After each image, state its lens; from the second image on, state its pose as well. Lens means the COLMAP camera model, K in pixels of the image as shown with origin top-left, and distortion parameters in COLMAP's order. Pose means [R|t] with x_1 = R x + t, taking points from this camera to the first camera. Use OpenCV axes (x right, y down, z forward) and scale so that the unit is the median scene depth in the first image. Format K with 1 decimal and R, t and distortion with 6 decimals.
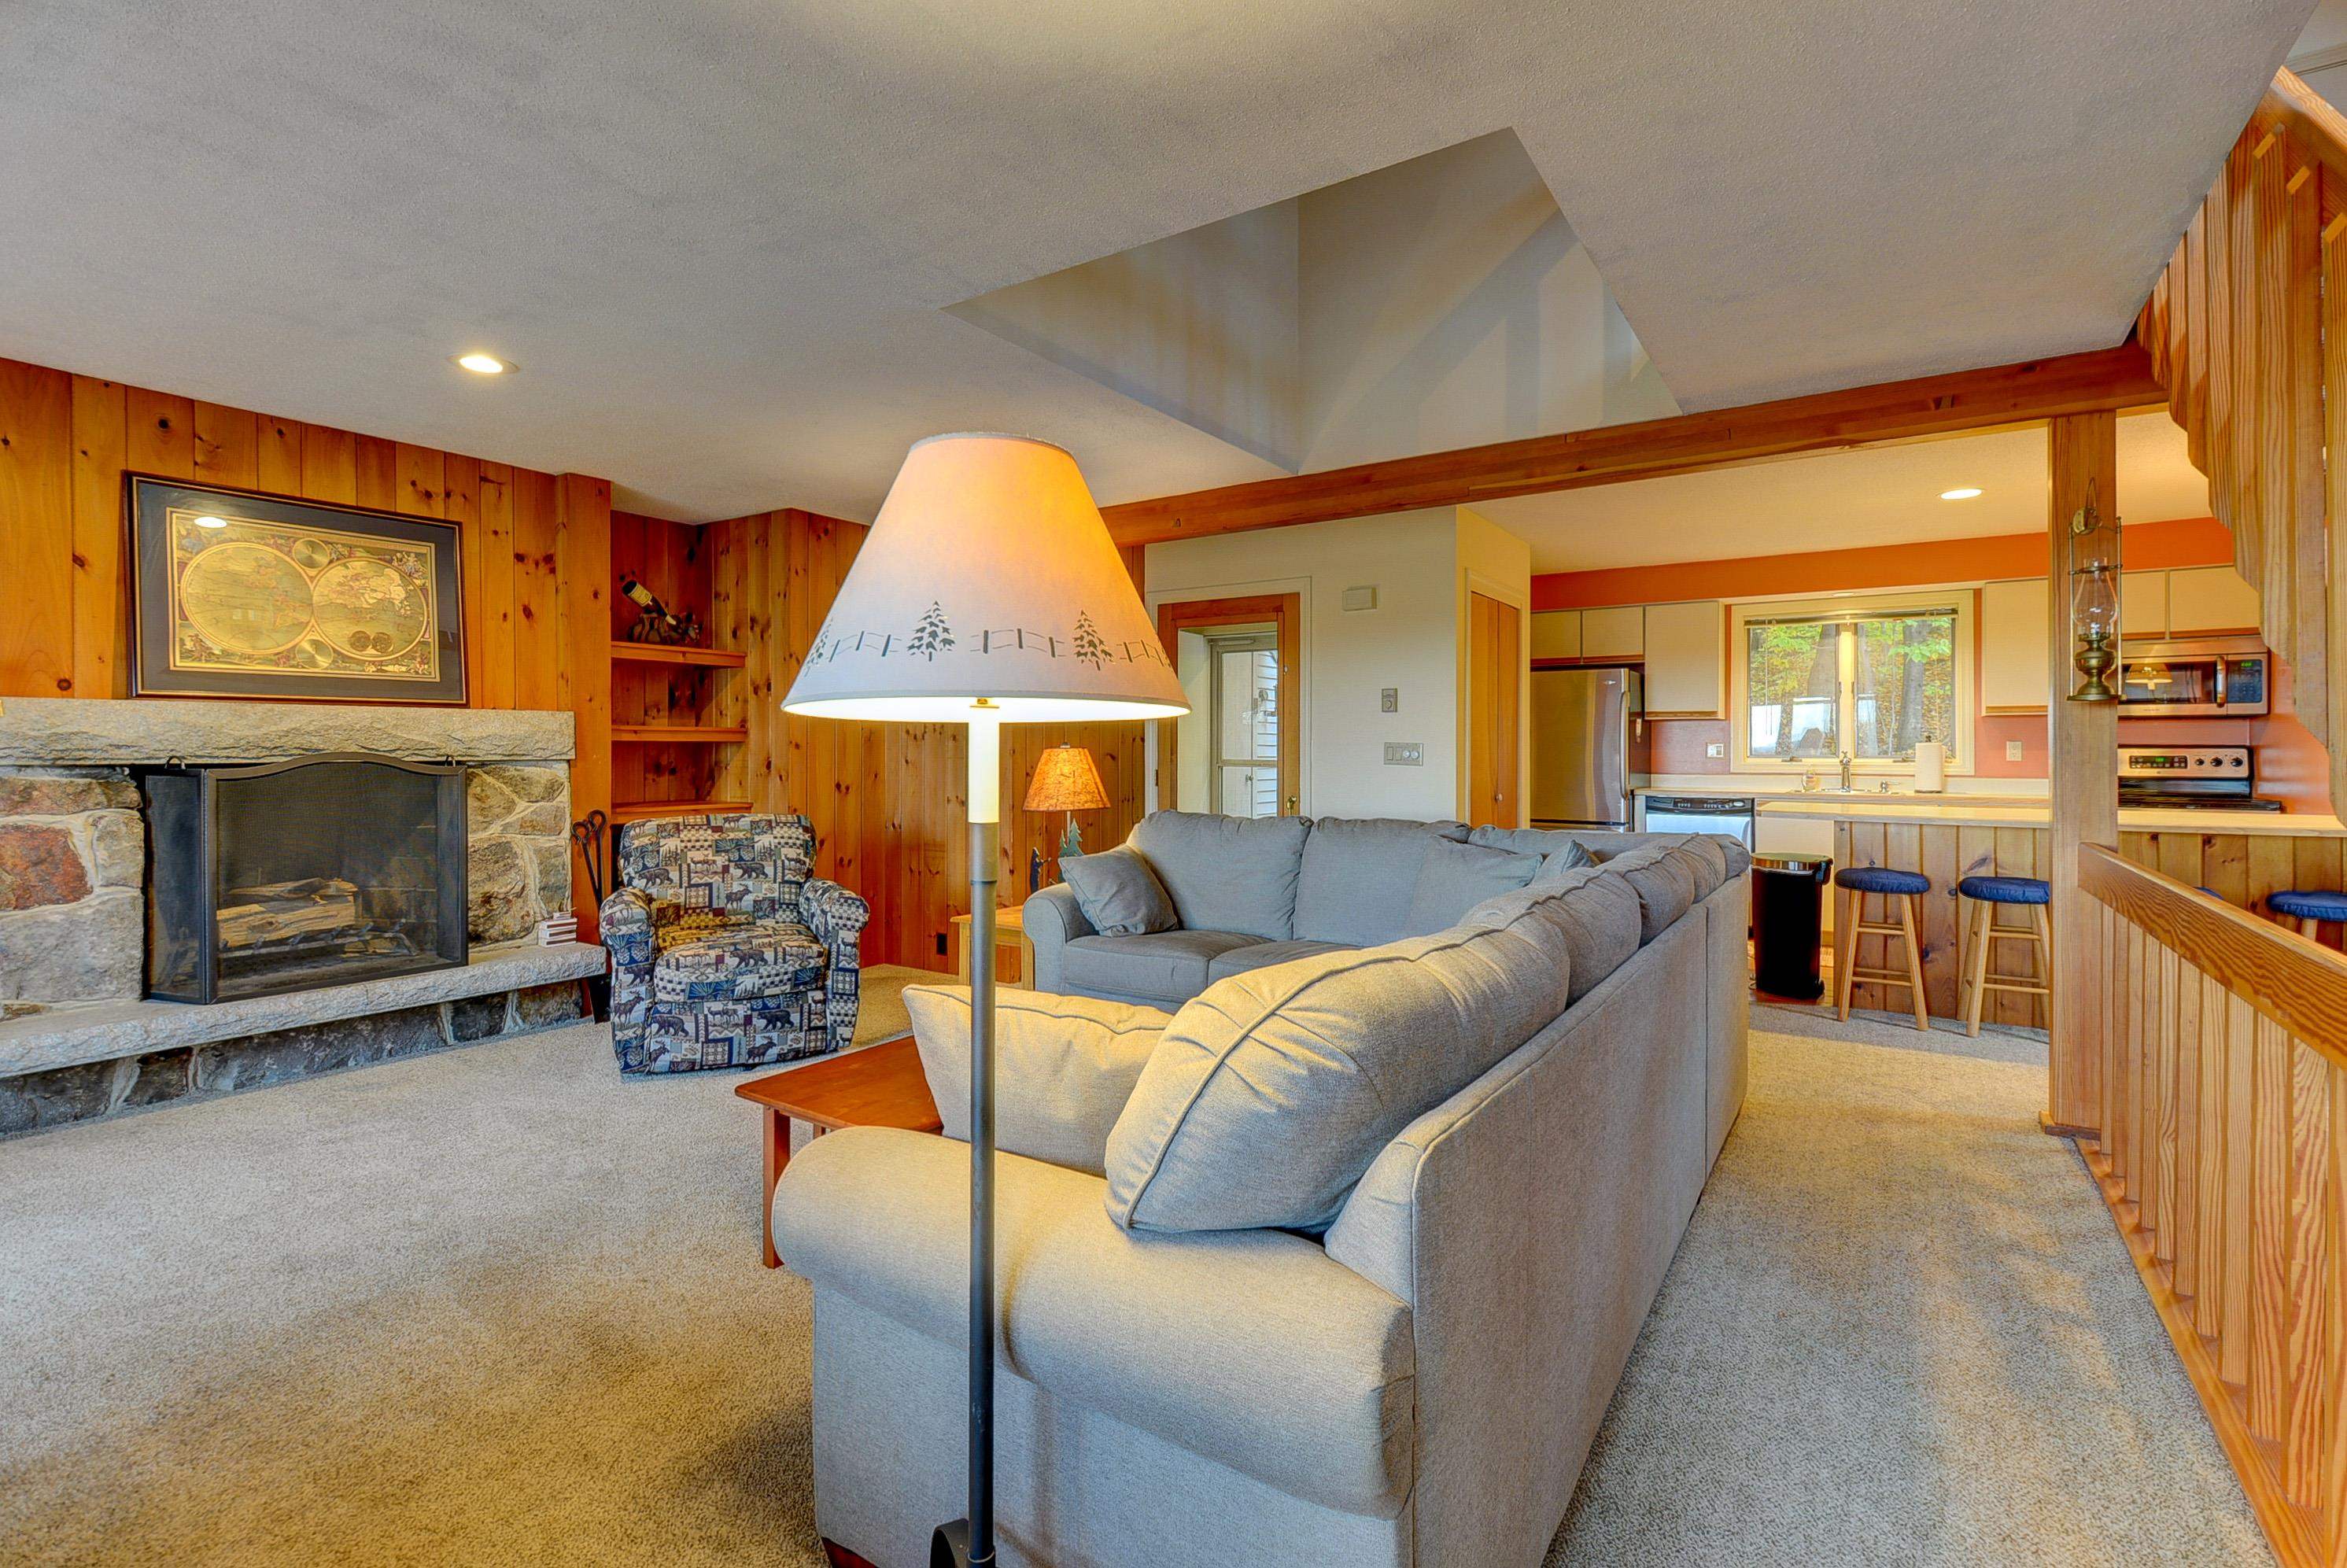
lens RADIAL K [[1043.1, 0, 1179.0], [0, 1043.1, 754.5], [0, 0, 1]] dist [-0.000756, -0.000432]
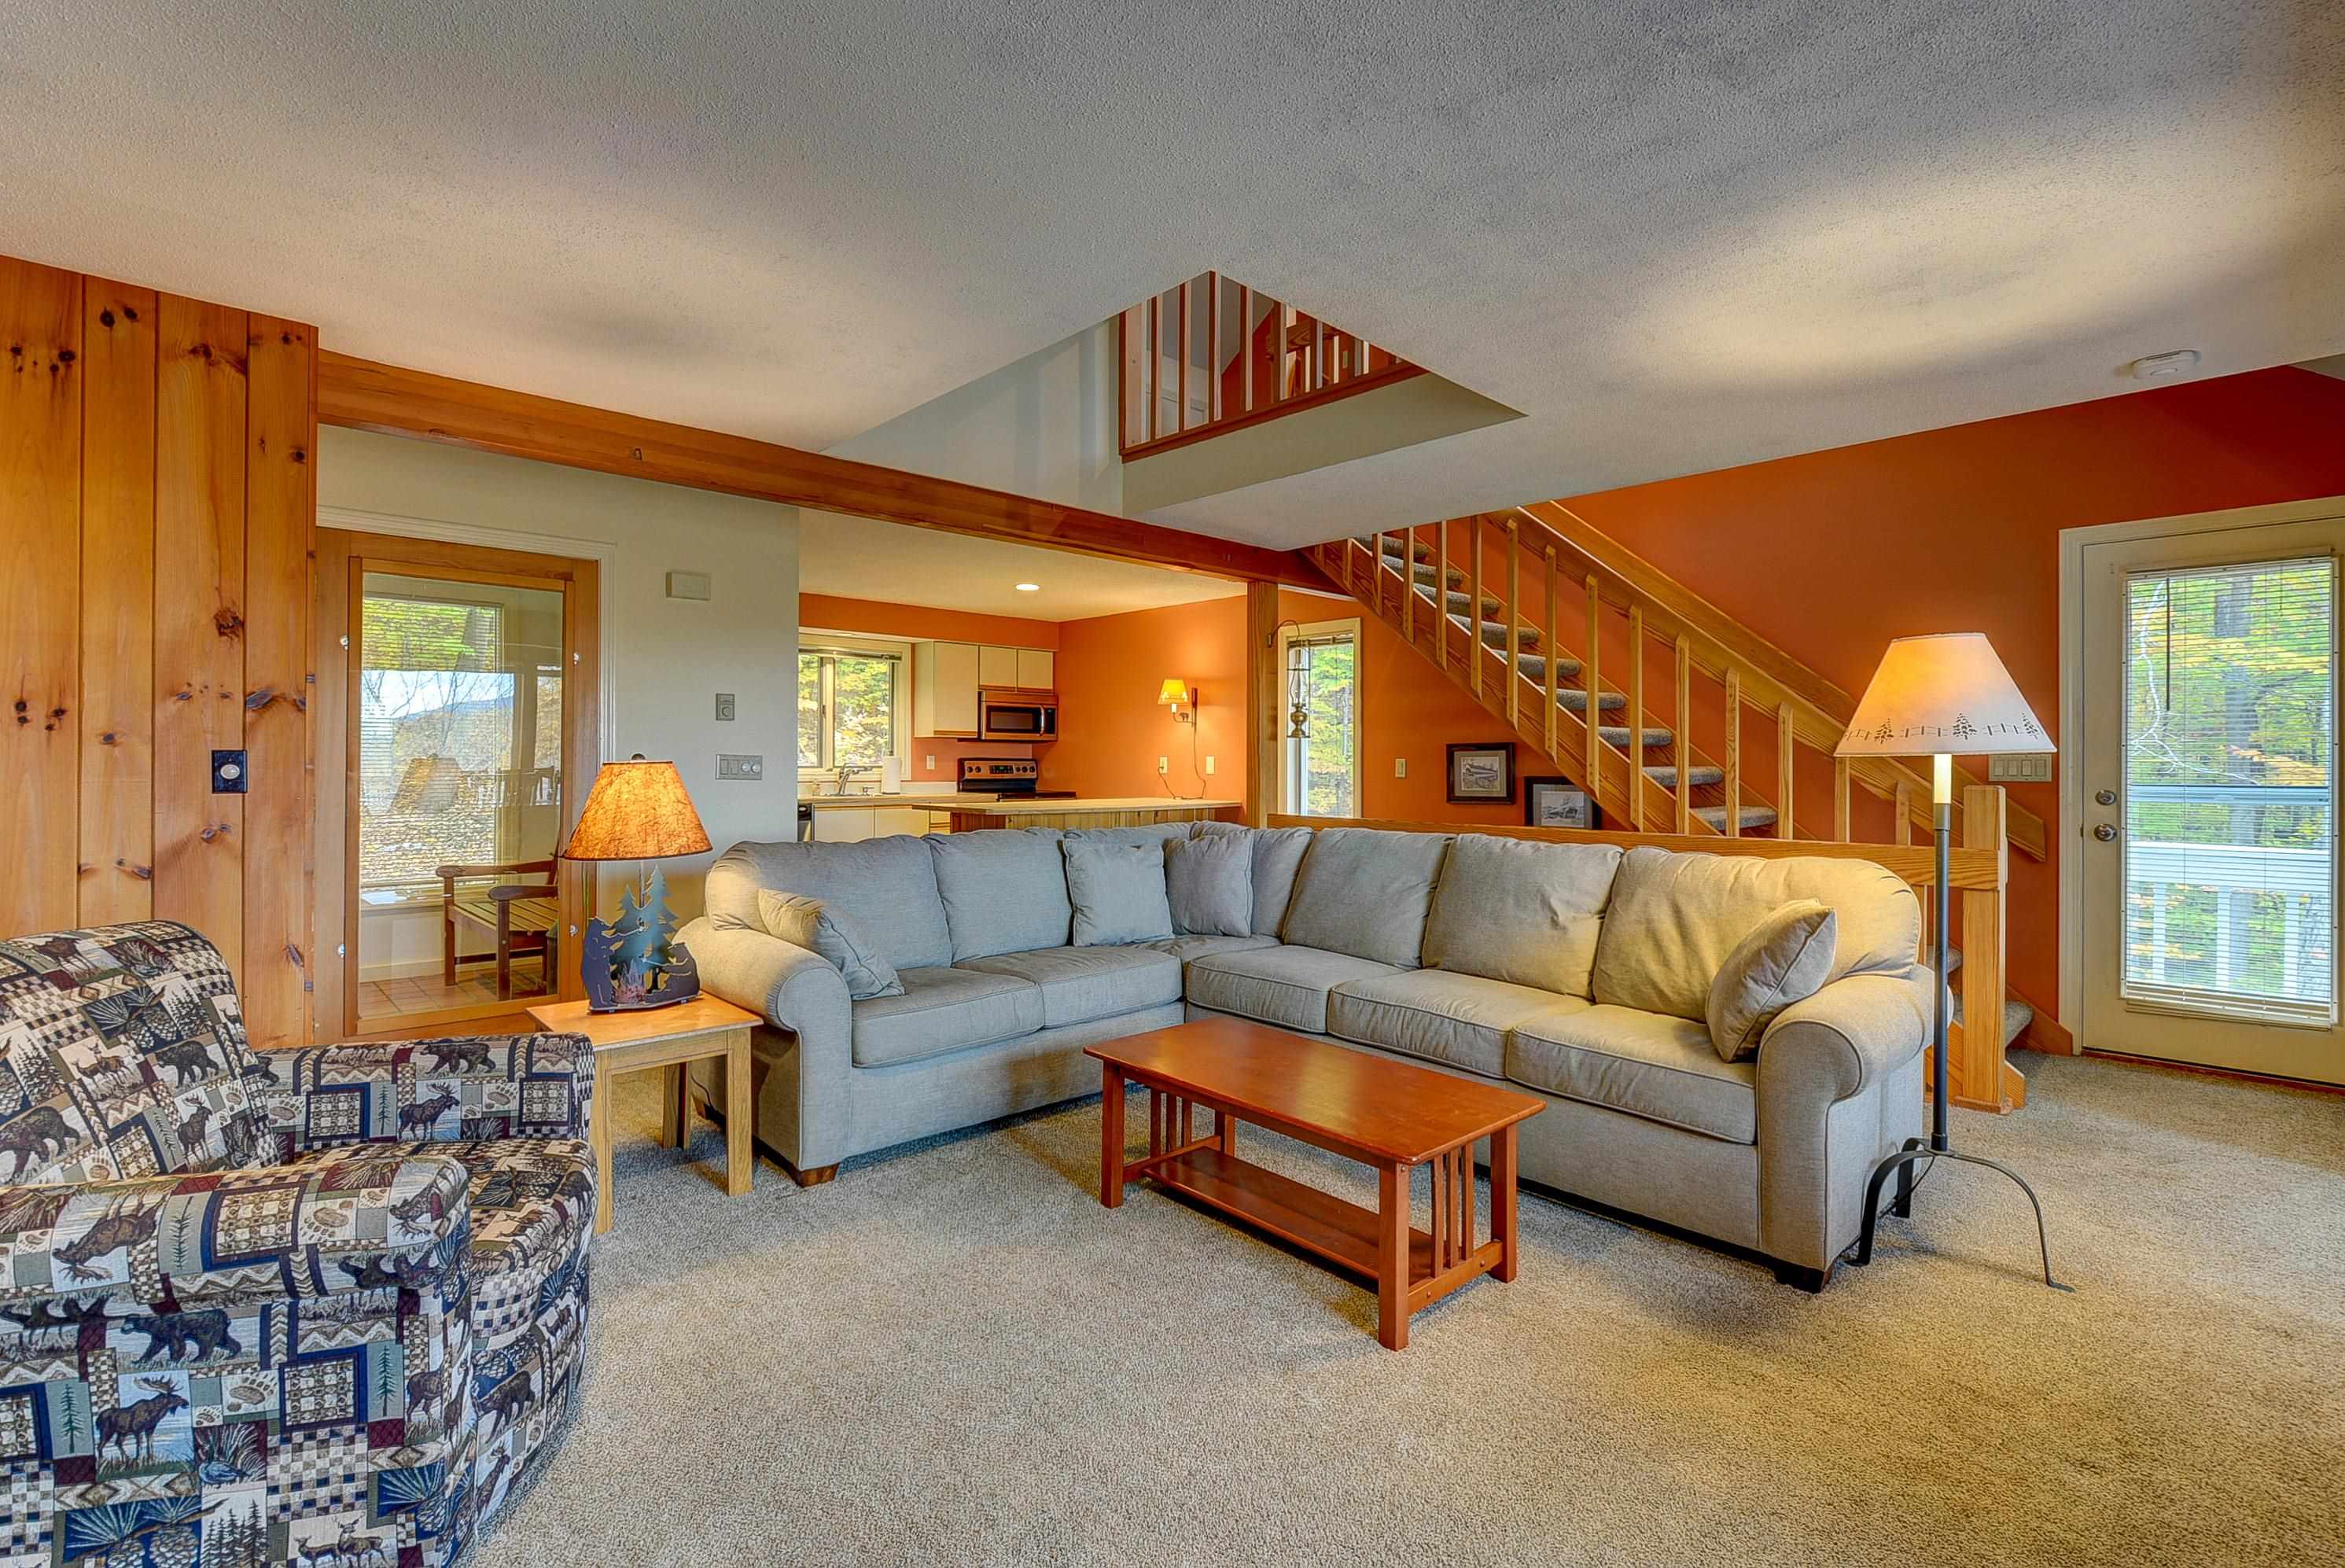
lens RADIAL K [[1042.2, 0, 1178.0], [0, 1042.2, 754.6], [0, 0, 1]] dist [-0.000756, -0.000432]
pose [[0.236798, 0.005825, 0.971541, -0.708023], [0.002065, 0.999977, -0.006498, -0.006129], [-0.971557, 0.003545, 0.236780, 0.519777]]
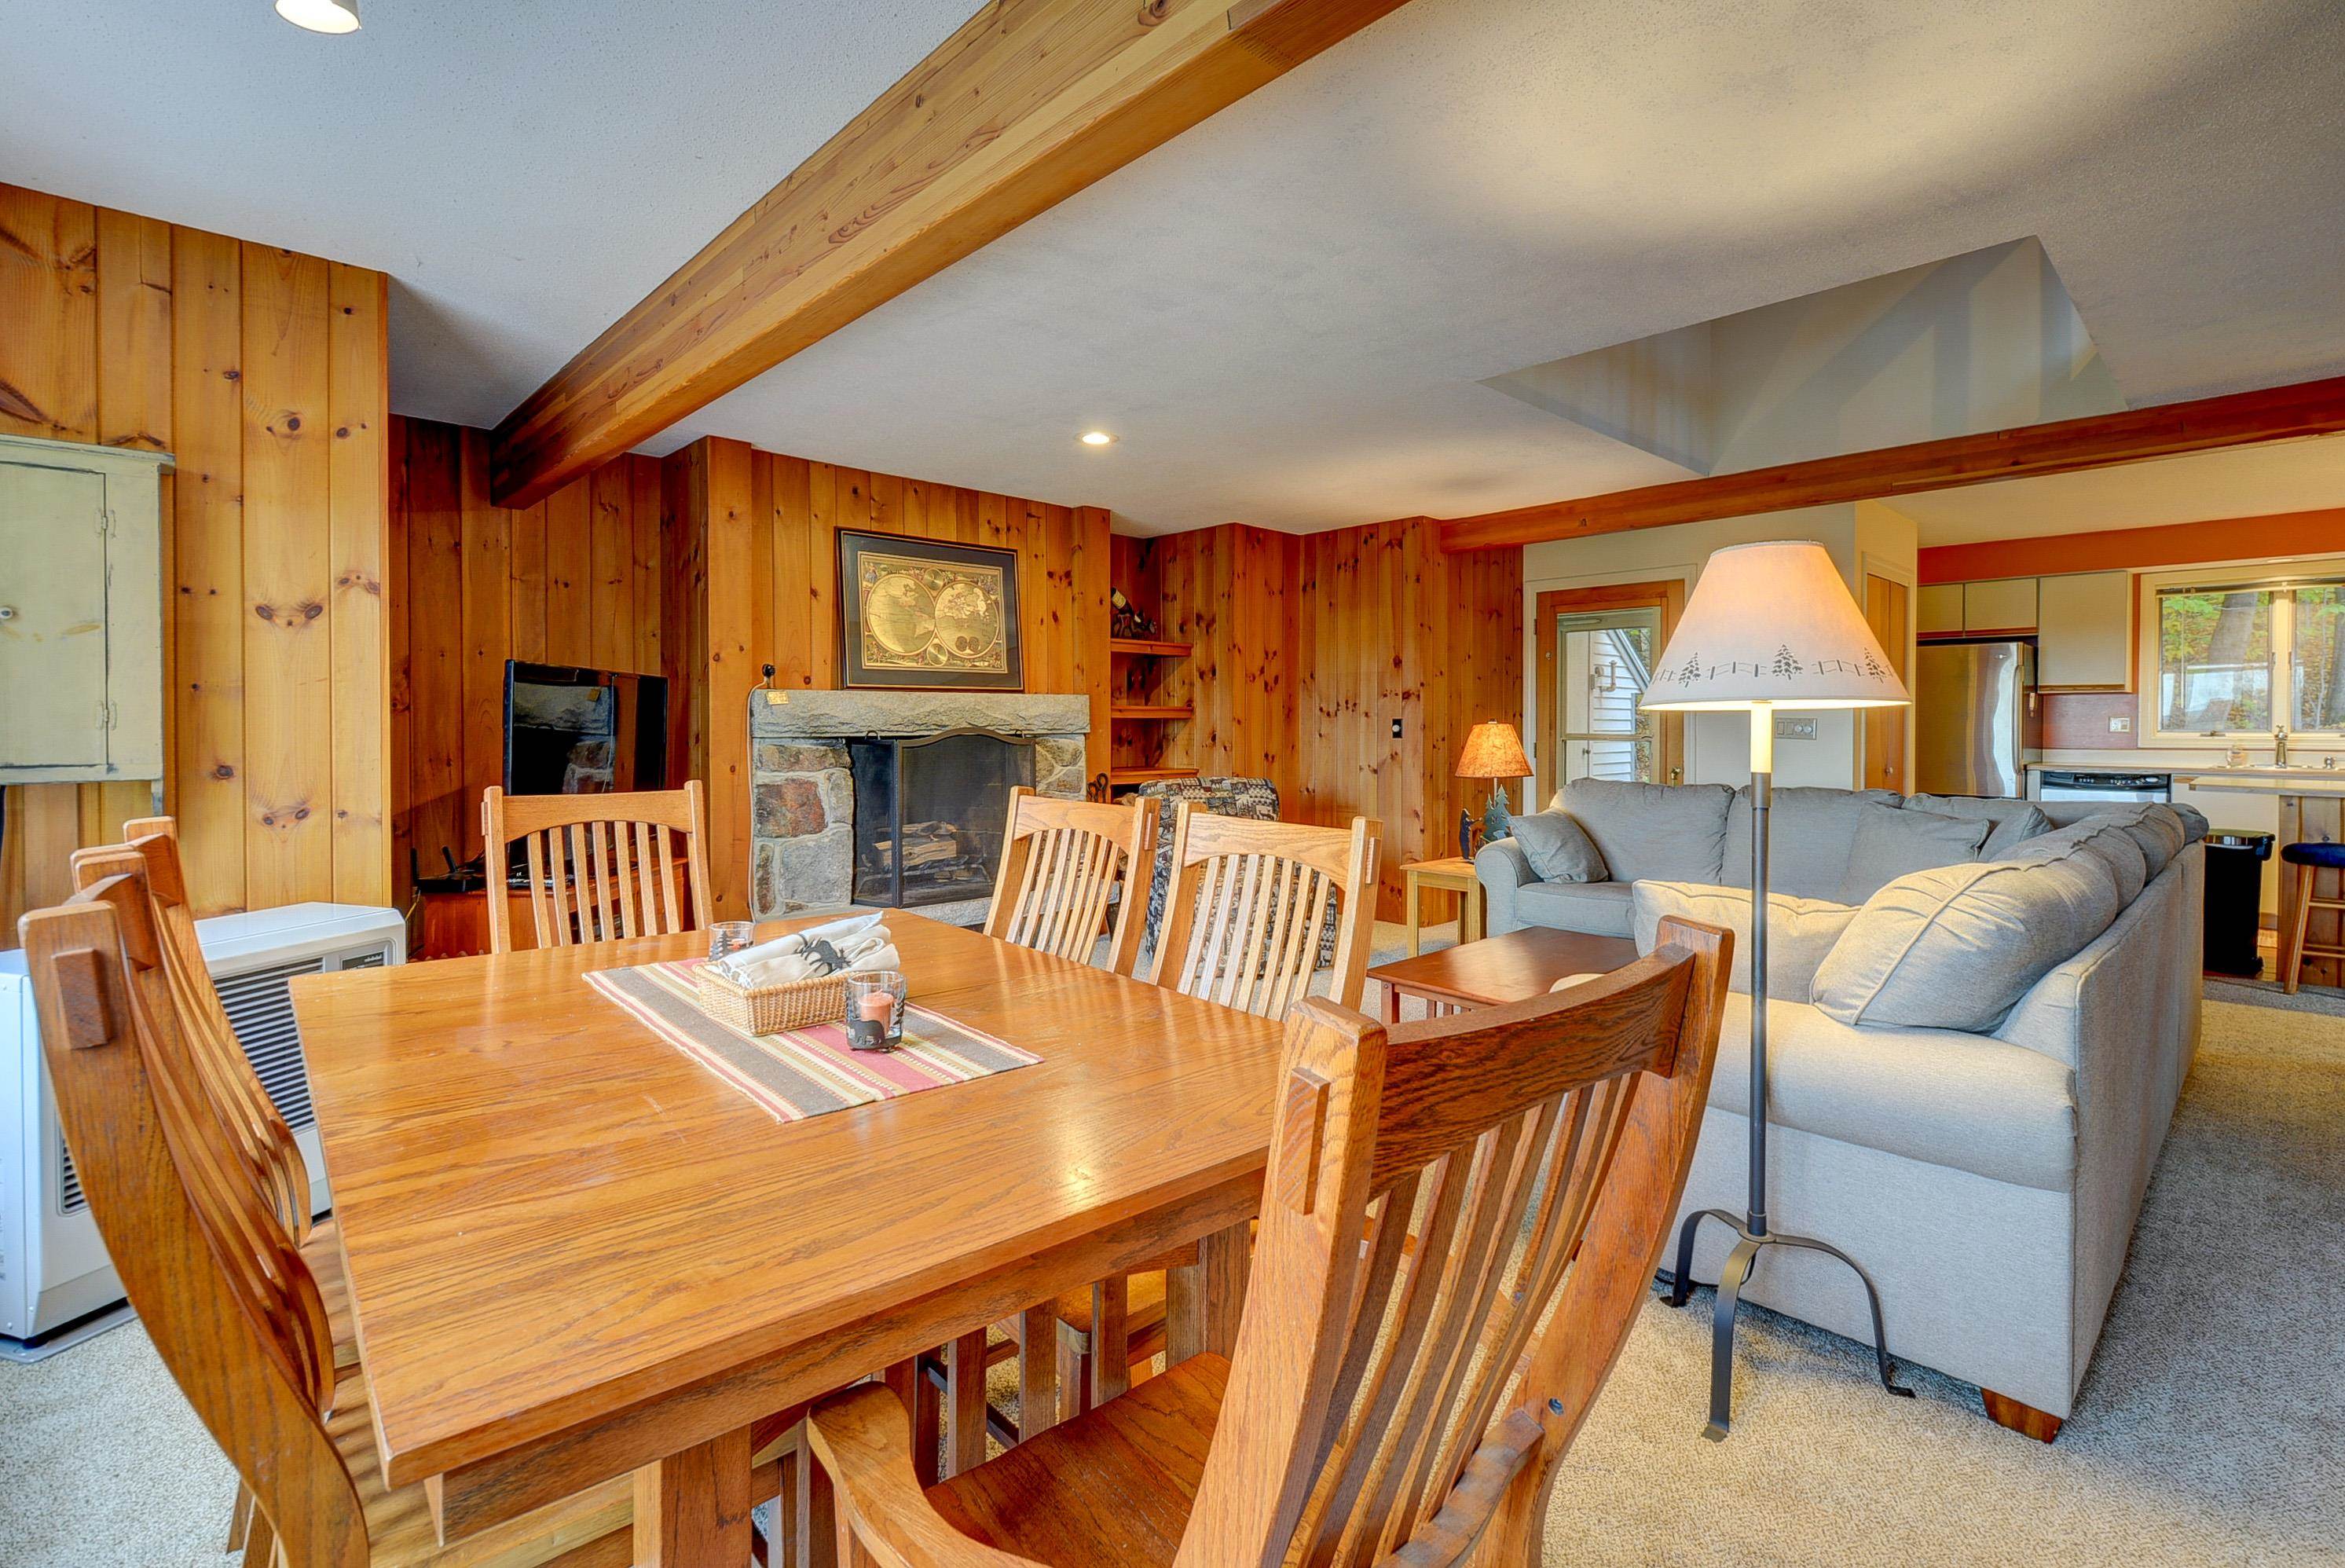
lens RADIAL K [[1033.5, 0, 1210.4], [0, 1033.5, 739.4], [0, 0, 1]] dist [-0.000088, -0.004540]
pose [[0.976187, 0.002190, -0.216921, -0.172328], [0.000211, 0.999939, 0.011044, -0.001413], [0.216932, -0.010827, 0.976127, -0.197513]]
